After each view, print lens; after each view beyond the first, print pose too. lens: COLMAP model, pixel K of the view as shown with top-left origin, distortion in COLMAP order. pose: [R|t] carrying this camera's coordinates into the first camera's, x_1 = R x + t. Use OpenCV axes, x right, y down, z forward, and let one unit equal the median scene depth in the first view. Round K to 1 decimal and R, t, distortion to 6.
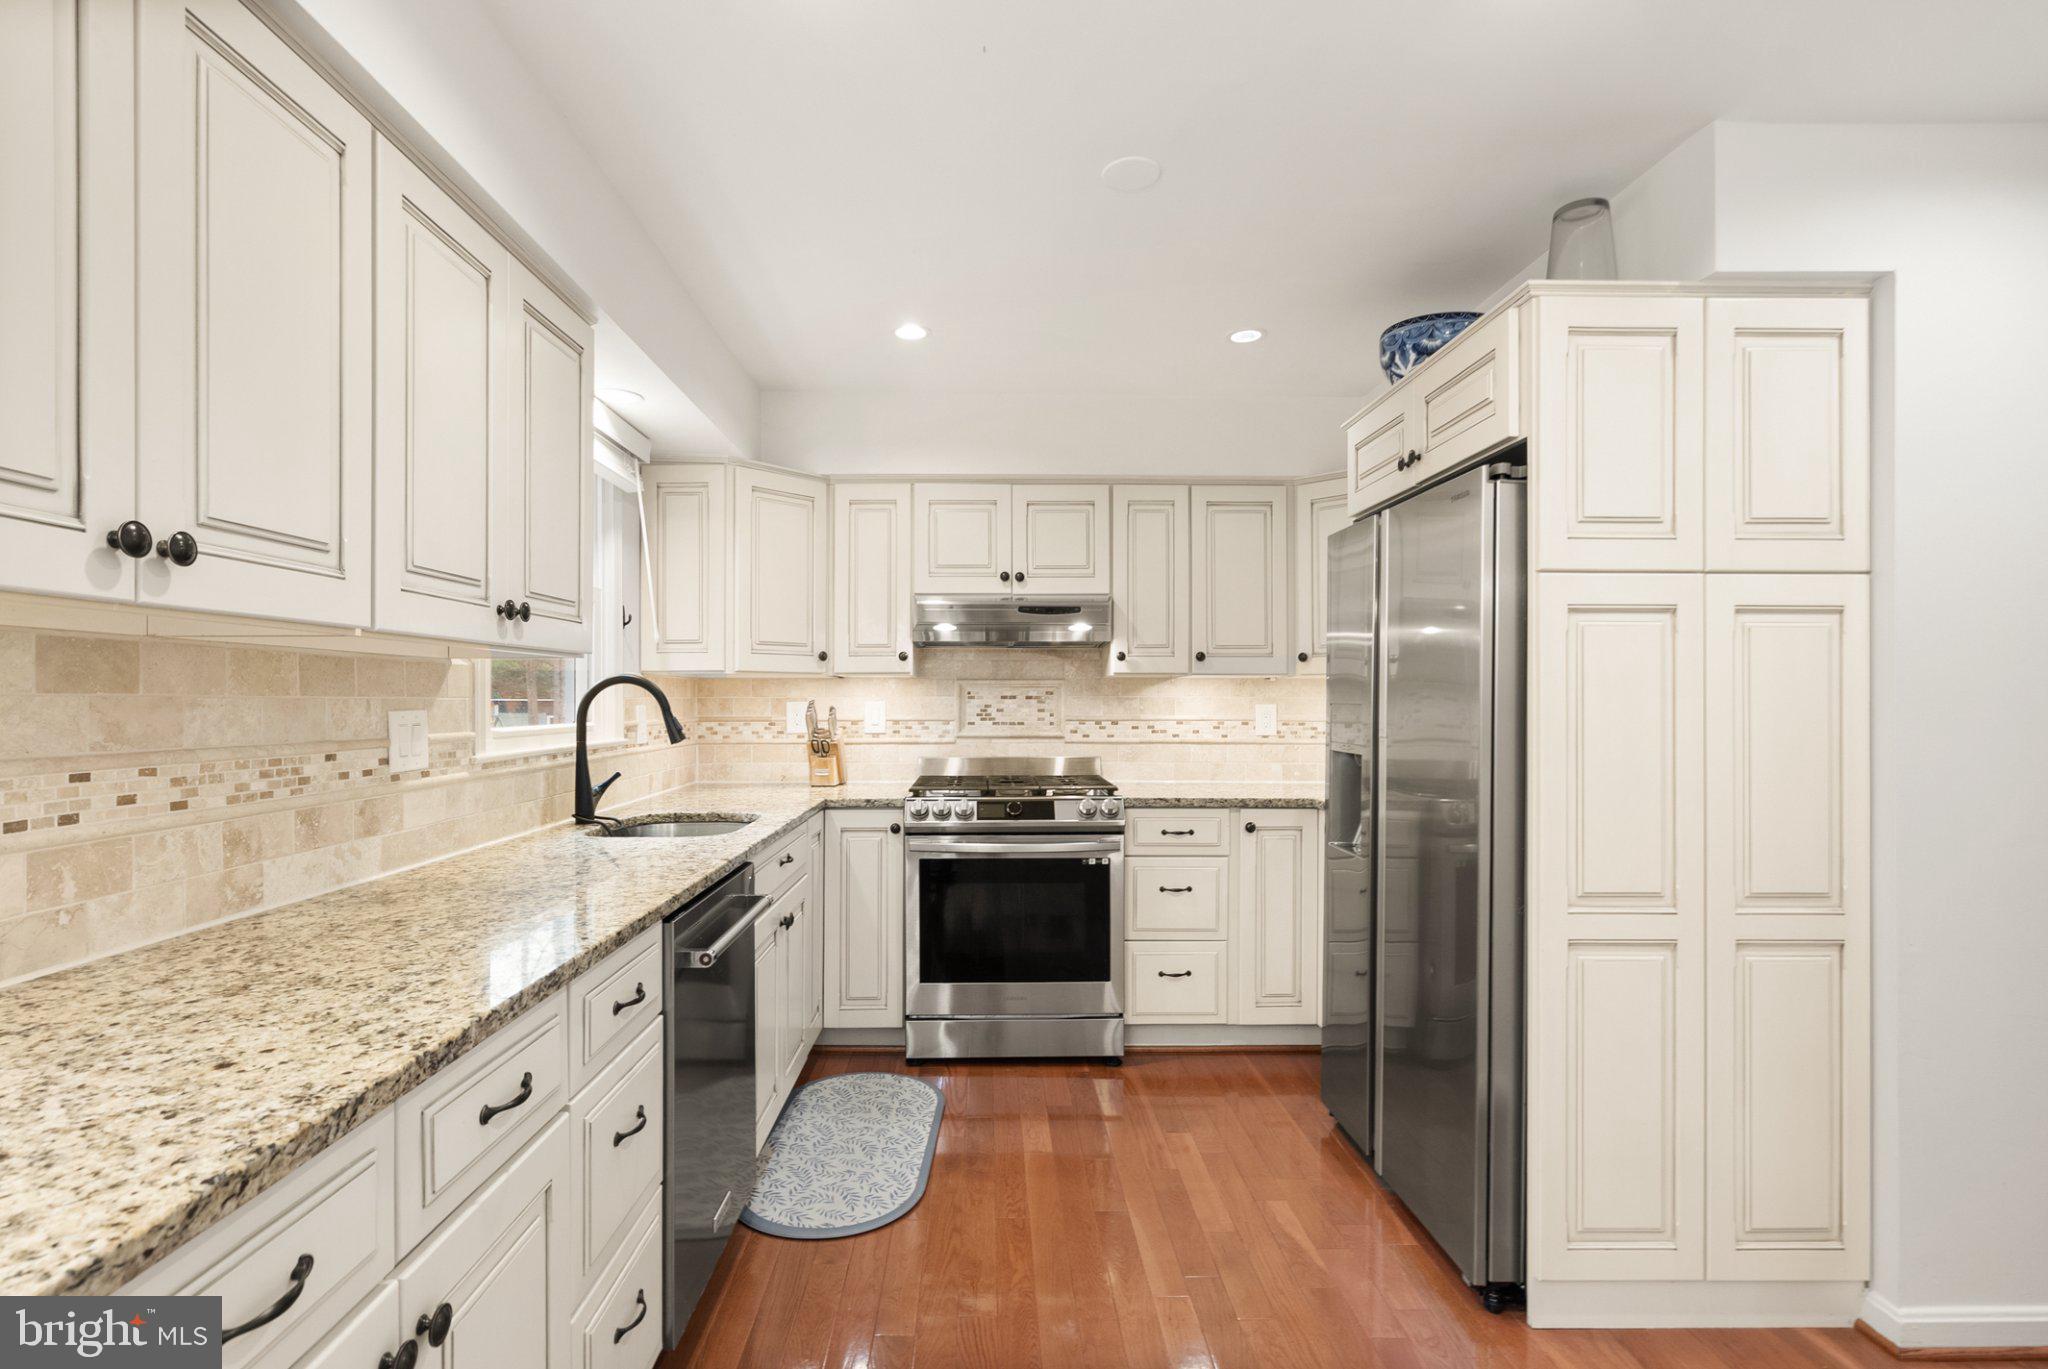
lens RADIAL K [[952.9, 0, 1004.1], [0, 952.9, 691.4], [0, 0, 1]] dist [-0.005528, 0.002762]
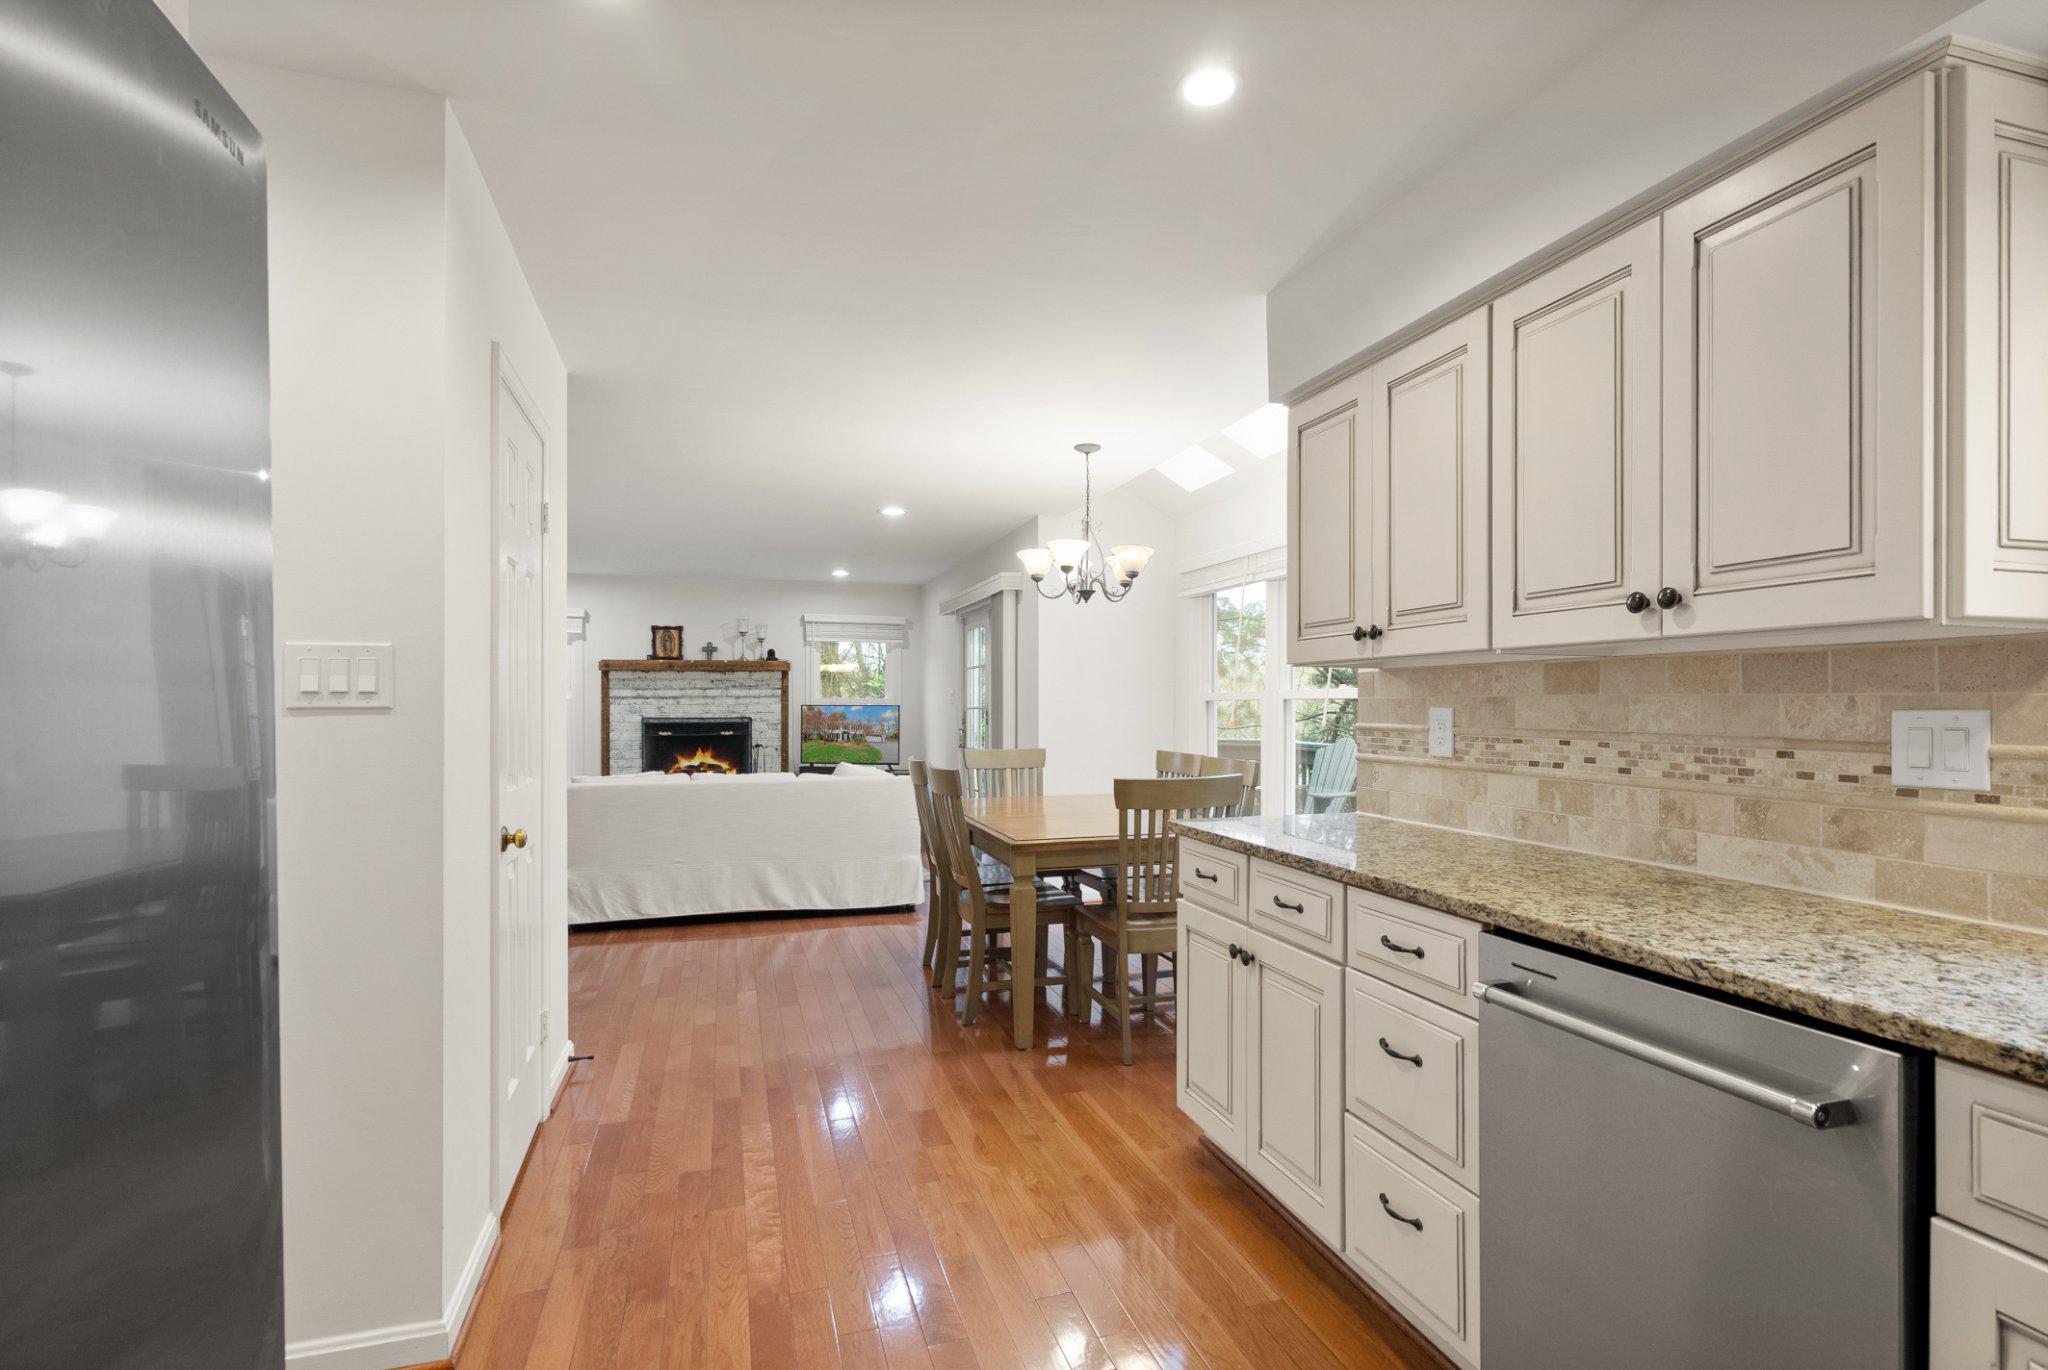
lens RADIAL K [[952.9, 0, 1023.7], [0, 952.9, 706.0], [0, 0, 1]] dist [-0.005528, 0.002762]
pose [[-0.957575, -0.001013, -0.288181, 0.195584], [0.000131, 0.999992, -0.003953, 0.012381], [0.288183, -0.003823, -0.957568, 0.971827]]
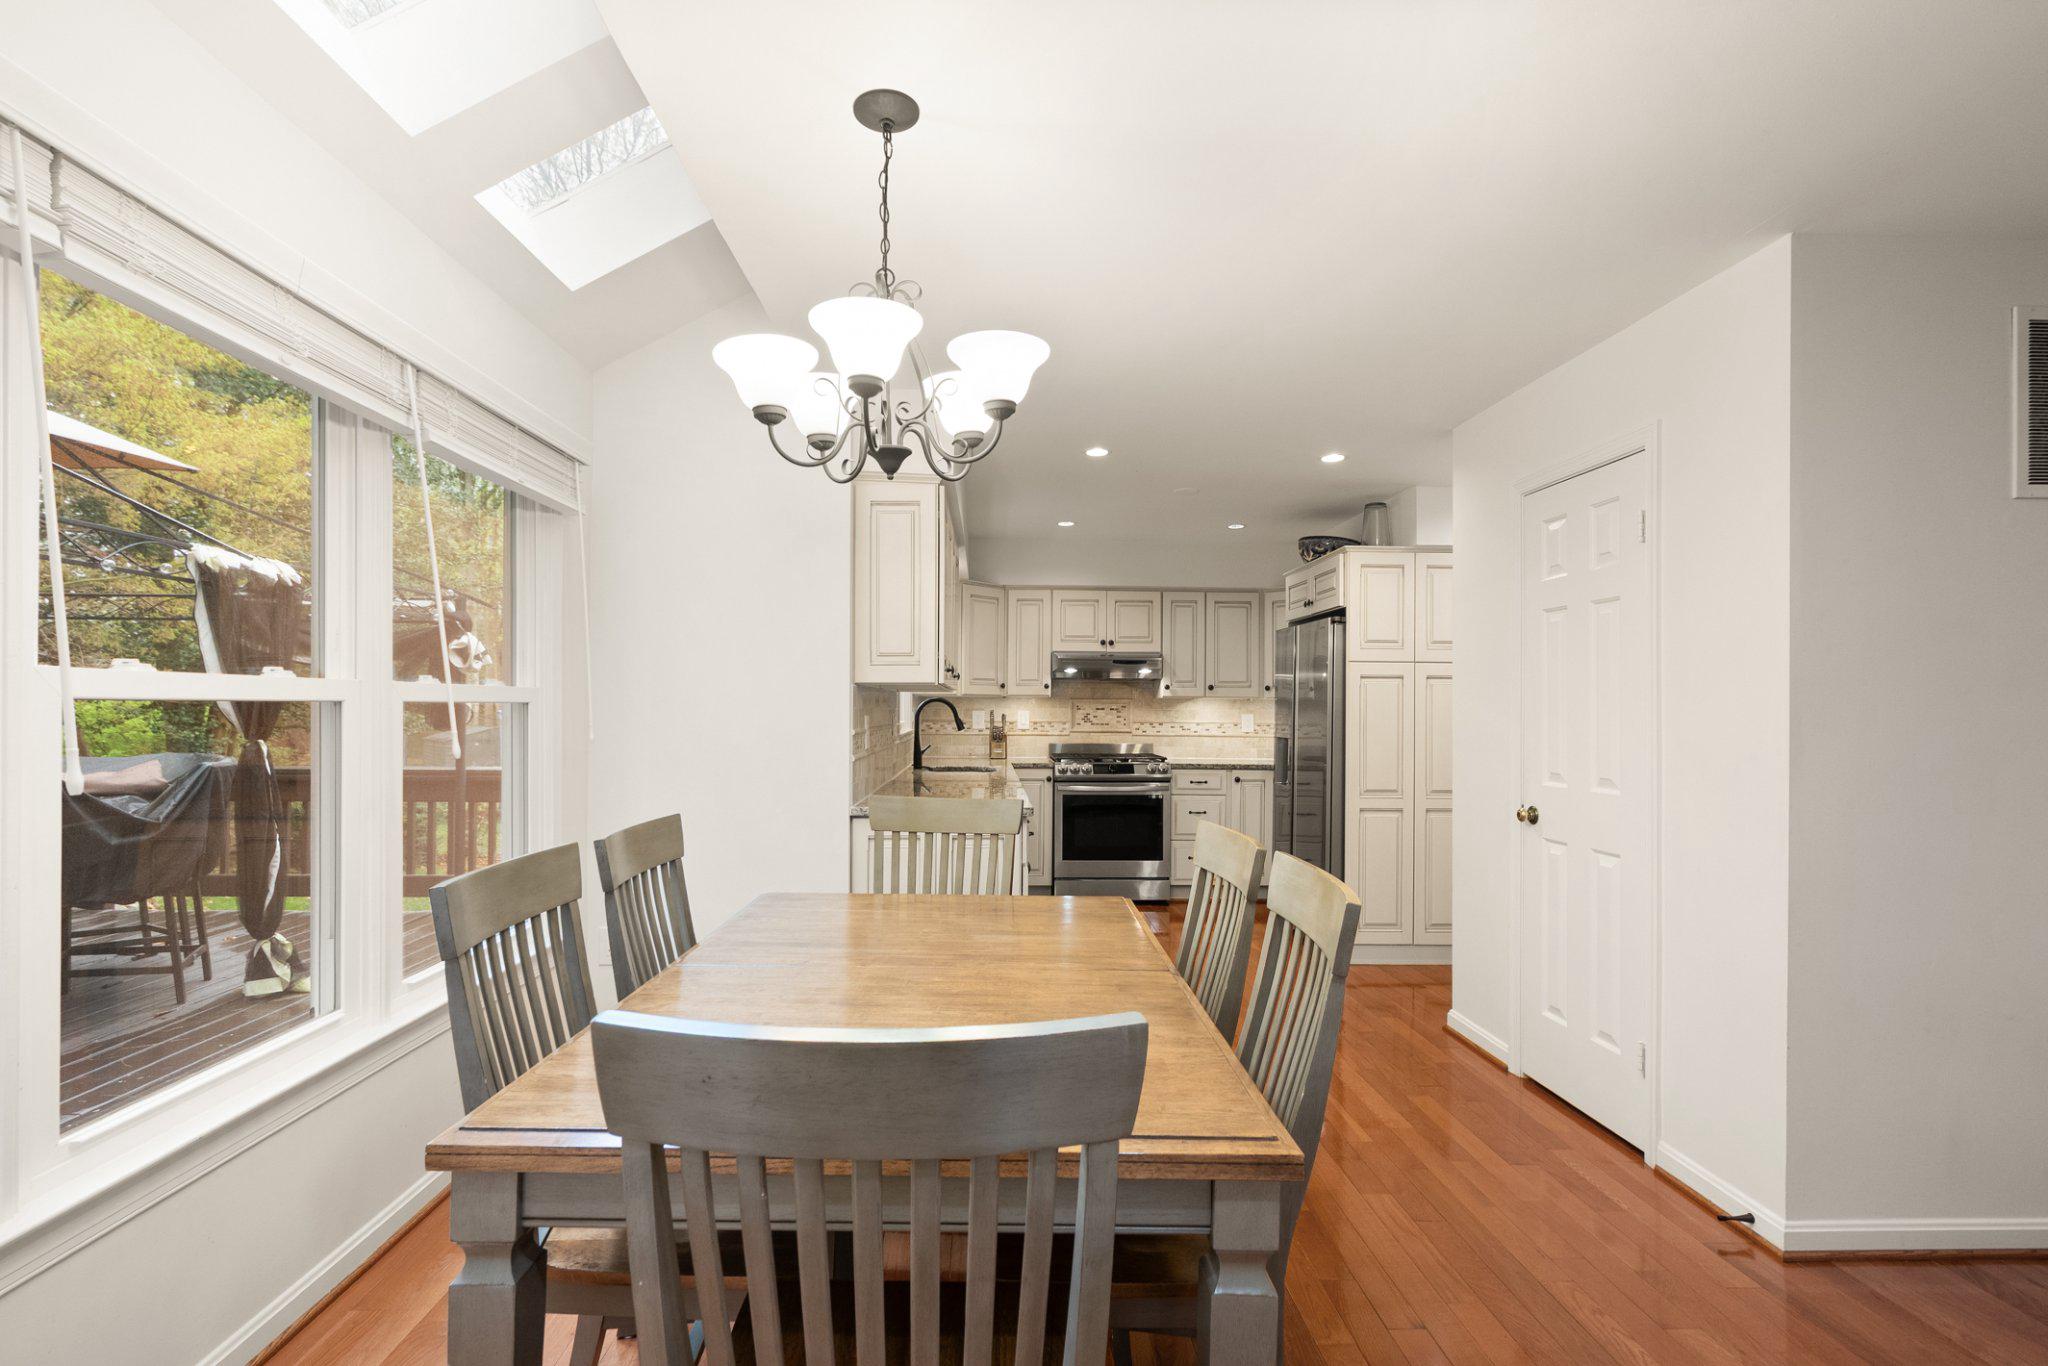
lens RADIAL K [[952.9, 0, 1027.5], [0, 952.9, 701.7], [0, 0, 1]] dist [-0.005528, 0.002762]
pose [[0.999716, 0.007046, 0.022785, -0.219227], [-0.007049, 0.999975, 0.000058, -0.008950], [-0.022784, -0.000218, 0.999740, -0.957767]]
